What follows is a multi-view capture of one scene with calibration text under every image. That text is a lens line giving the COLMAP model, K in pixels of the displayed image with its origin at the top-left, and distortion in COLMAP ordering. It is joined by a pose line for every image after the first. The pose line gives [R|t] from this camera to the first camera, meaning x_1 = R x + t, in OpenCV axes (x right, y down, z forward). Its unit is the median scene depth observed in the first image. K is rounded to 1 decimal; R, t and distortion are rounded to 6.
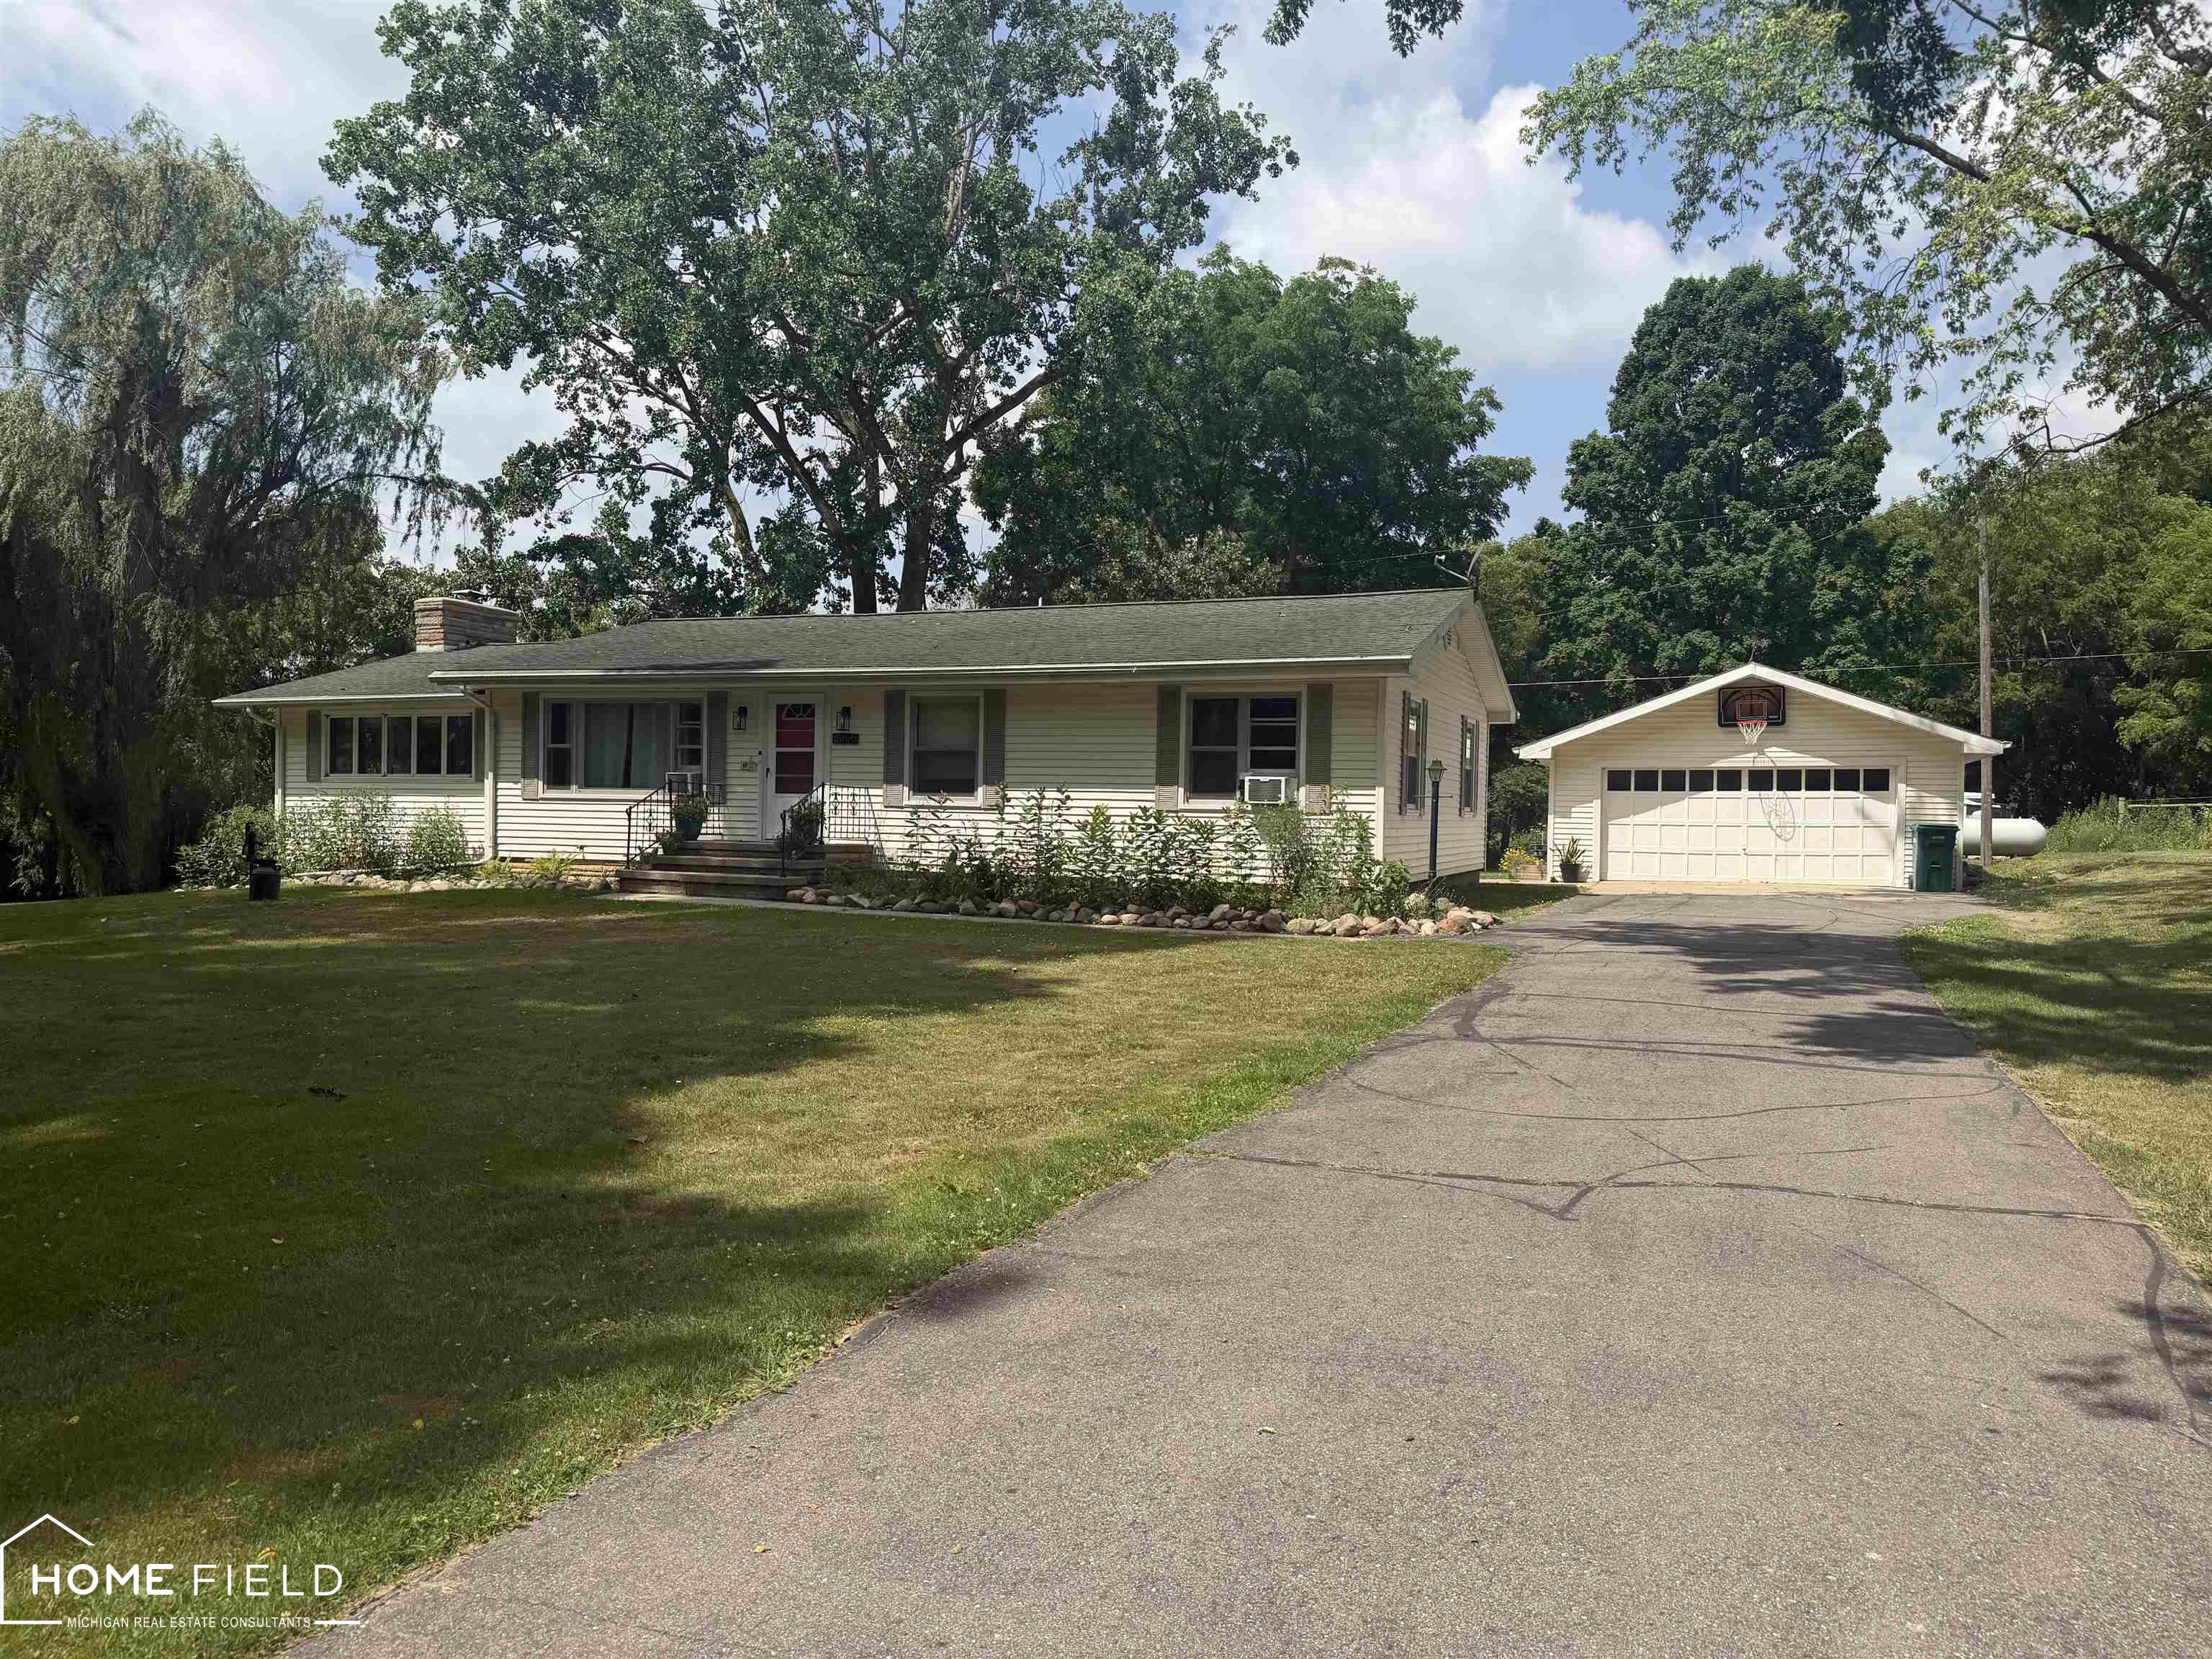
lens RADIAL K [[1565.2, 0, 1107.6], [0, 1565.2, 836.3], [0, 0, 1]] dist [0.022582, -0.000549]
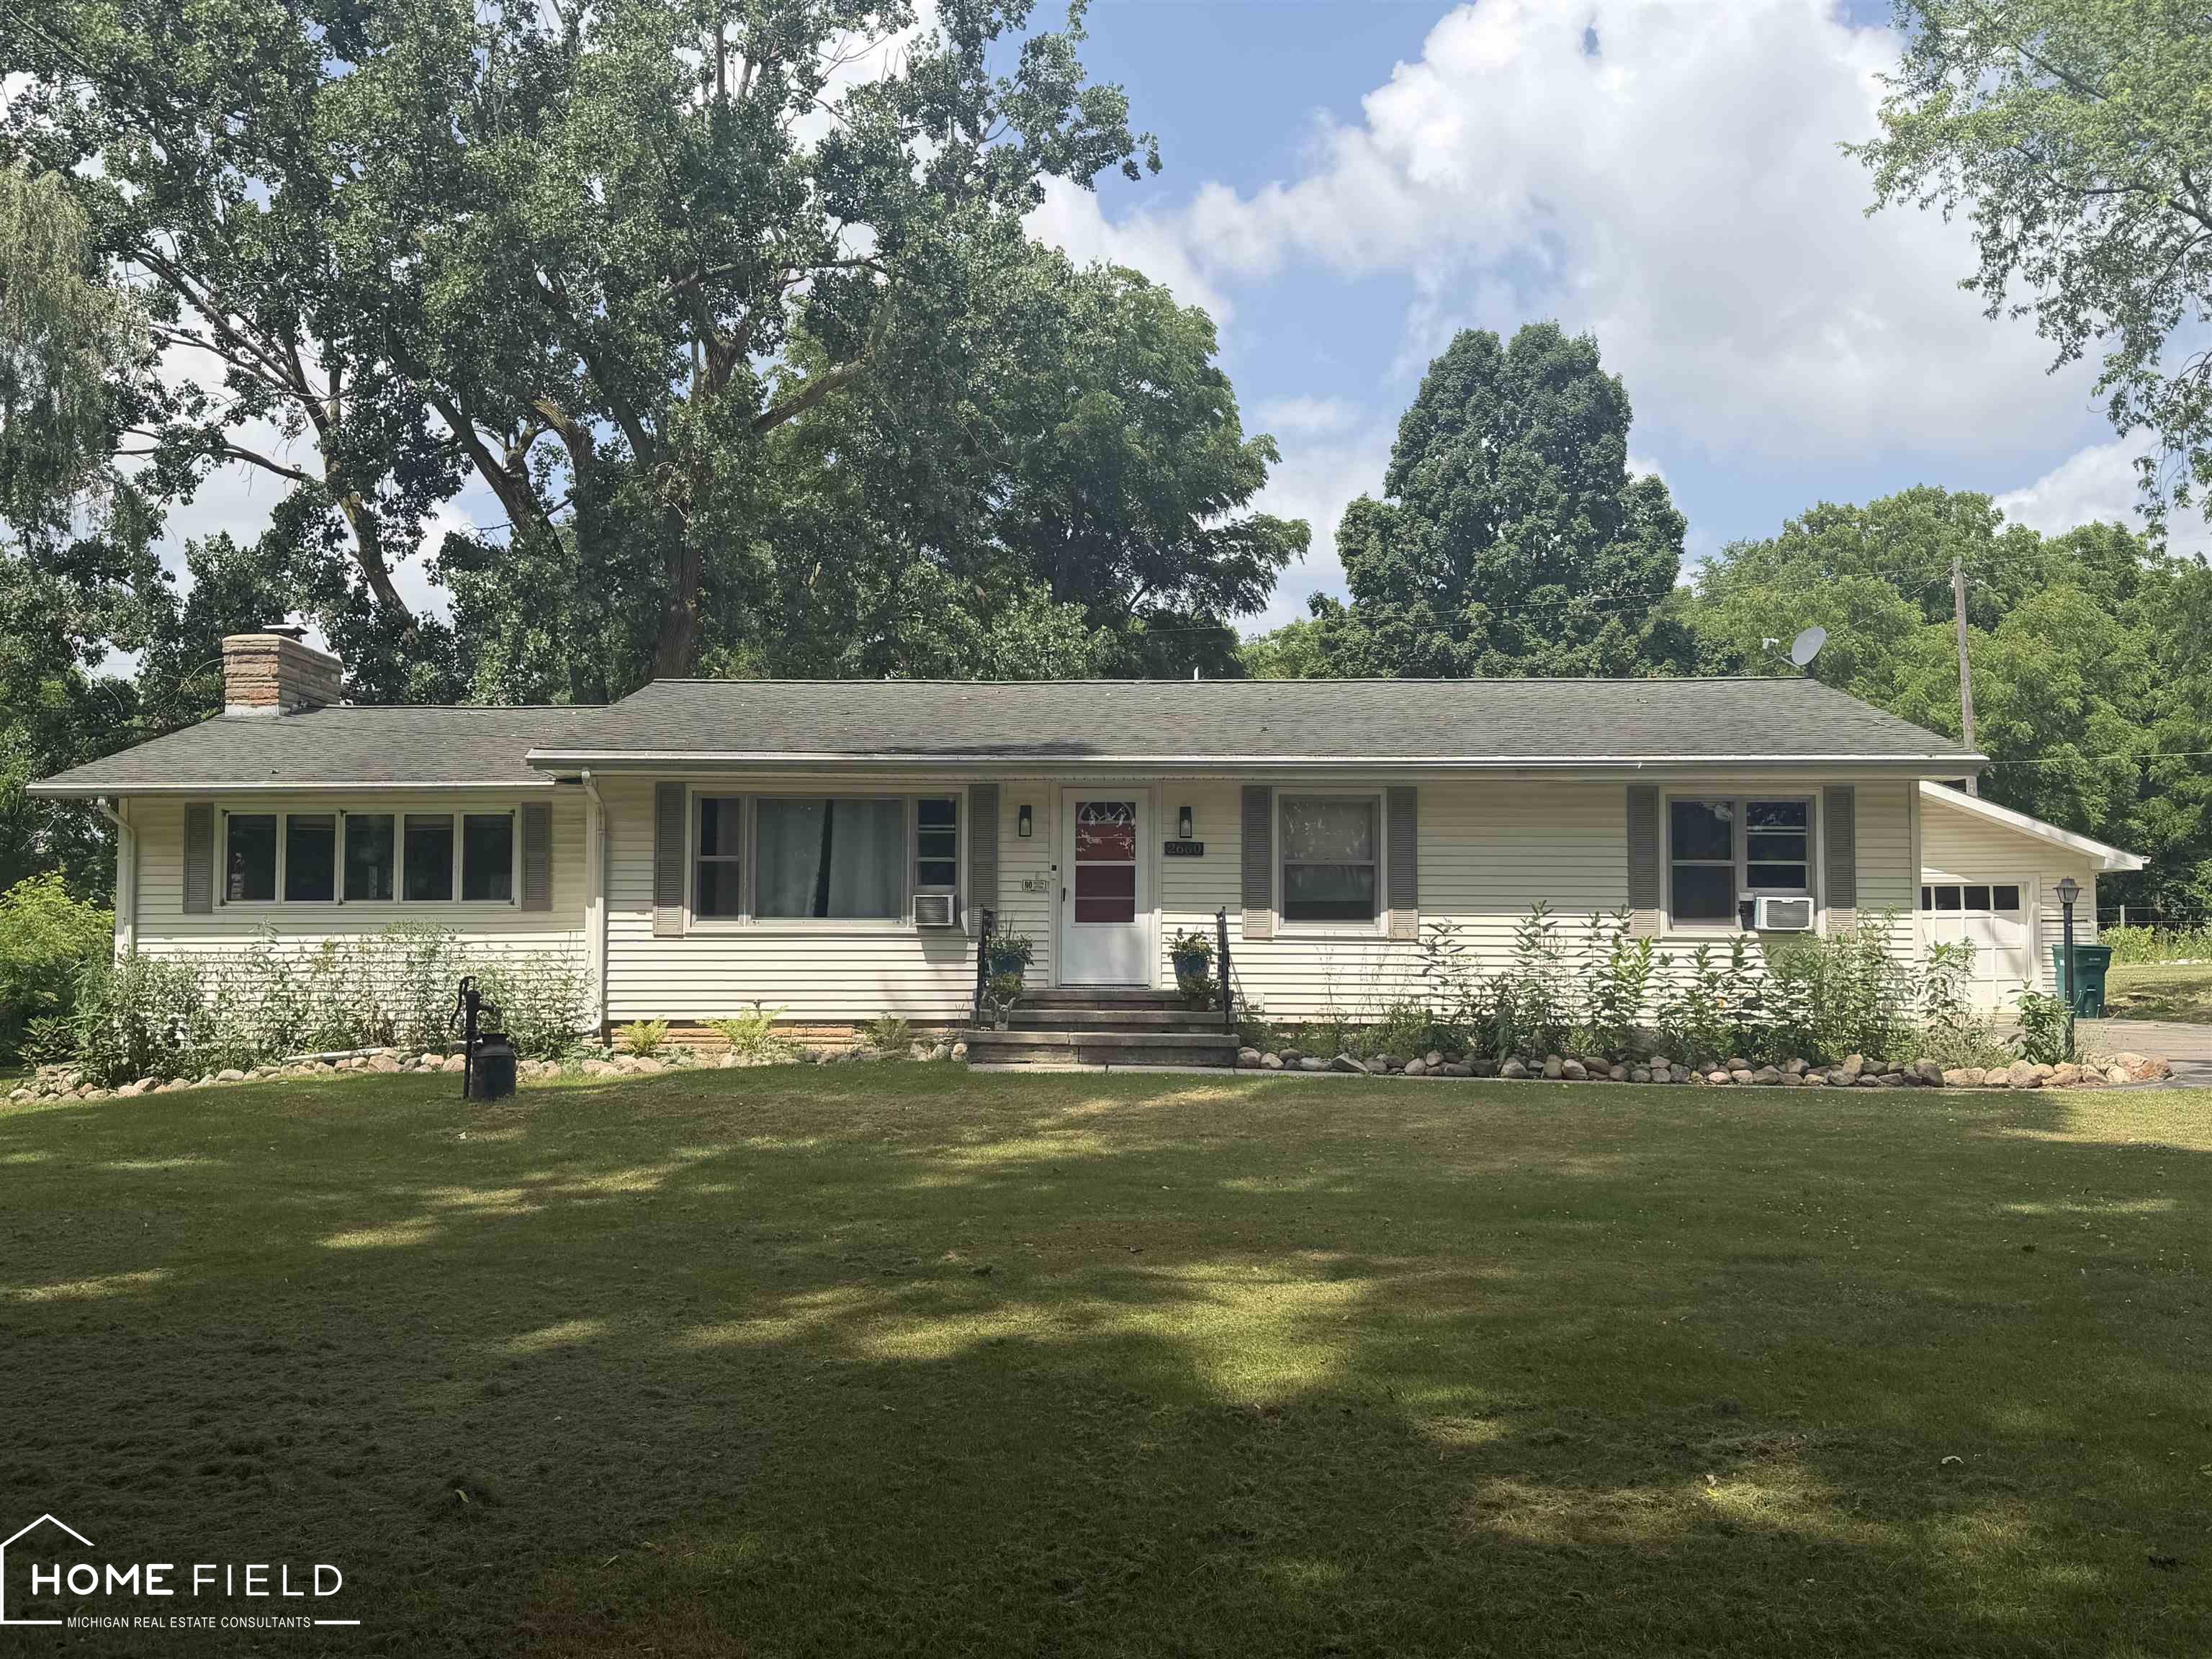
lens RADIAL K [[1964.7, 0, 1101.2], [0, 1964.7, 831.3], [0, 0, 1]] dist [0.084152, -0.022475]
pose [[0.940323, 0.006116, 0.340229, -0.491019], [0.018033, 0.997538, -0.067771, -0.006833], [-0.339806, 0.069862, 0.937897, 0.115630]]
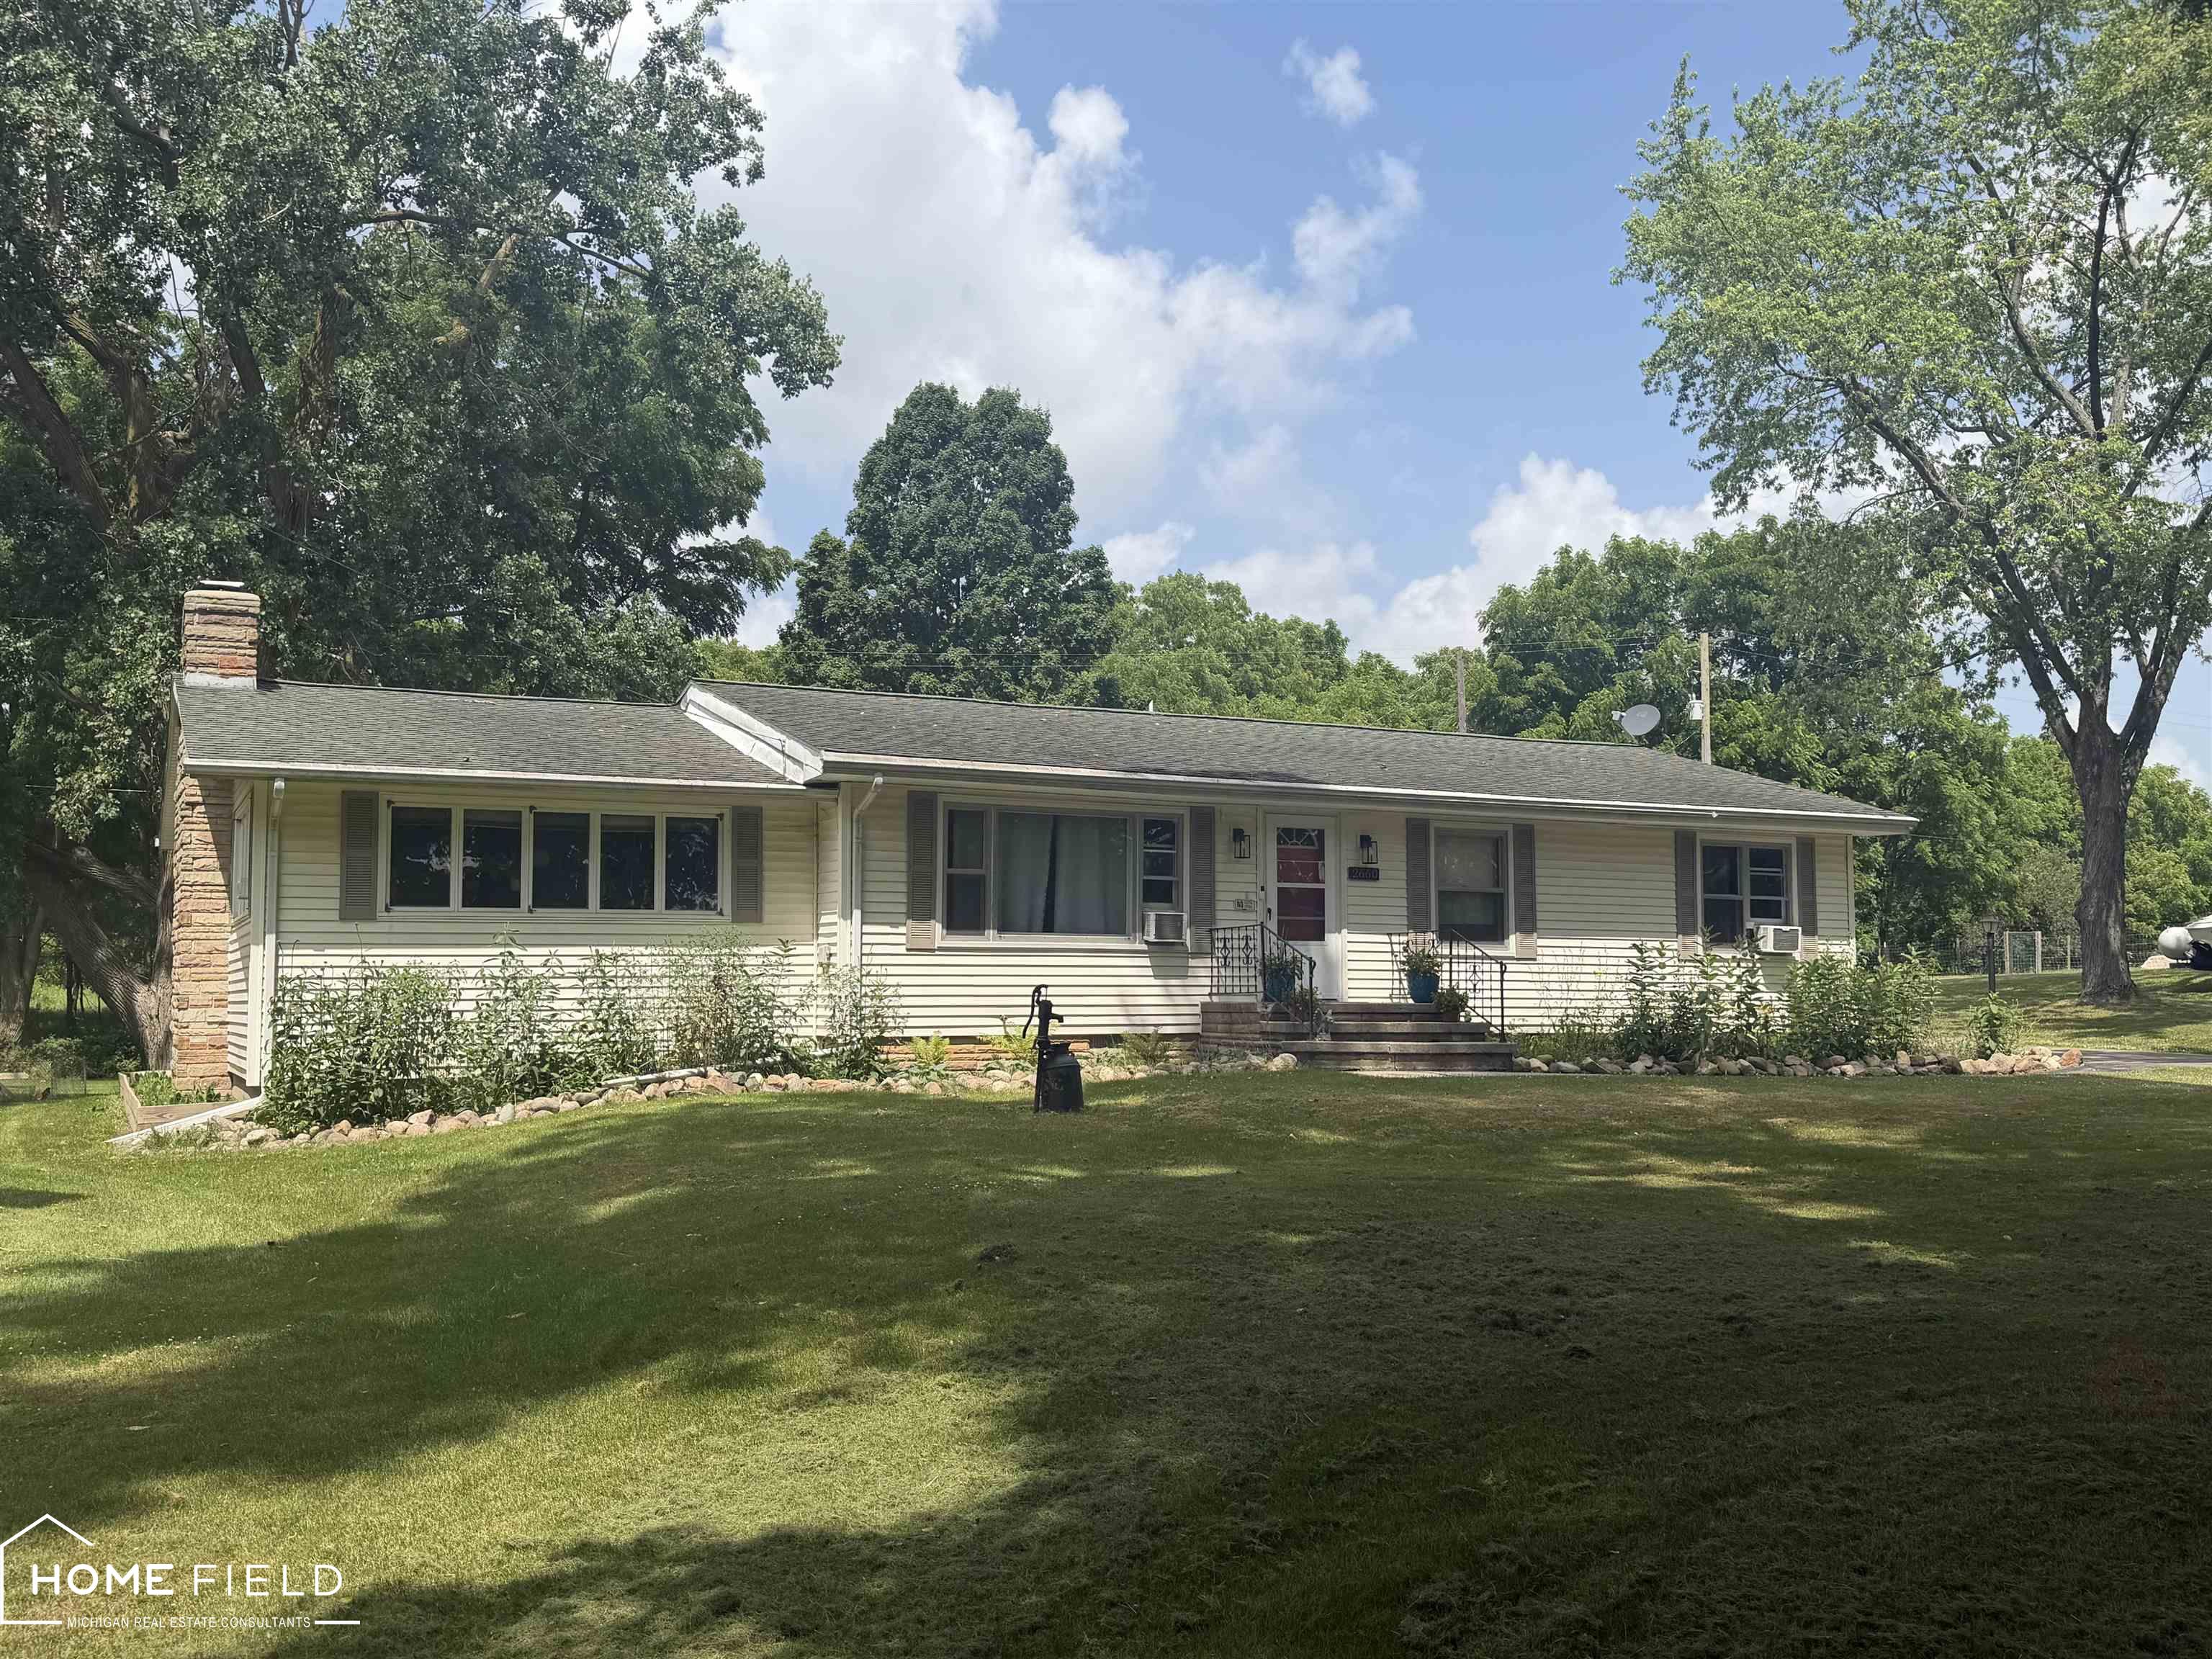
lens RADIAL K [[1964.7, 0, 1112.3], [0, 1964.7, 822.3], [0, 0, 1]] dist [0.084152, -0.022475]
pose [[0.669425, 0.046312, 0.741435, -0.951670], [0.020973, 0.996479, -0.081178, -0.007818], [-0.742584, 0.069893, 0.666097, 0.380234]]
